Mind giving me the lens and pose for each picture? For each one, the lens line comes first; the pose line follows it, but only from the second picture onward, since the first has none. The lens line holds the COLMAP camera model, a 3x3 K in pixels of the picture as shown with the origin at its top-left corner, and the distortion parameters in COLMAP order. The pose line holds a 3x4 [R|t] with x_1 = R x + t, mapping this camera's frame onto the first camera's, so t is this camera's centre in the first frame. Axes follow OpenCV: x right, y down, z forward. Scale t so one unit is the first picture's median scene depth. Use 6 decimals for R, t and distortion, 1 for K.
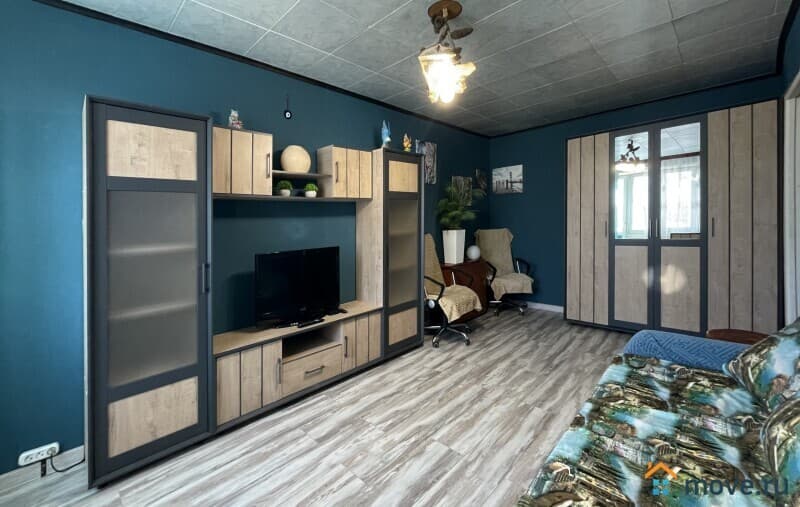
lens RADIAL K [[389.6, 0, 400.4], [0, 389.6, 249.3], [0, 0, 1]] dist [-0.001463, 0.000019]
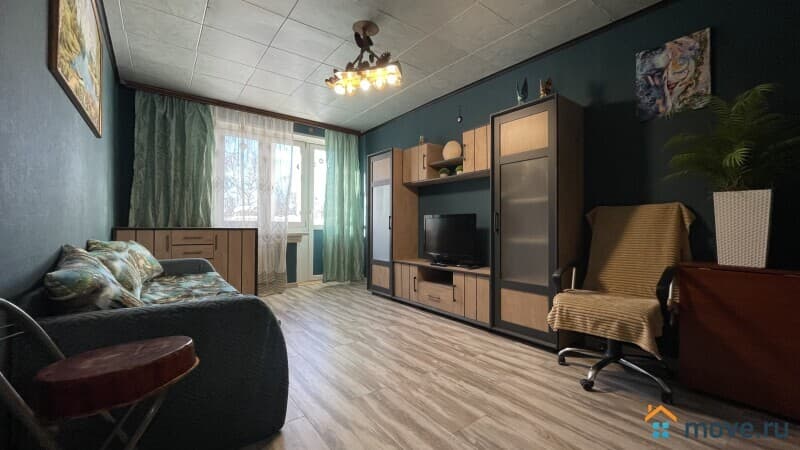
lens RADIAL K [[324.0, 0, 400.5], [0, 324.0, 226.3], [0, 0, 1]] dist [-0.000887, 0.000040]
pose [[-0.235051, 0.023450, -0.971700, 0.914611], [-0.077949, 0.996034, 0.042893, 0.009284], [0.968852, 0.085825, -0.232291, 1.080854]]
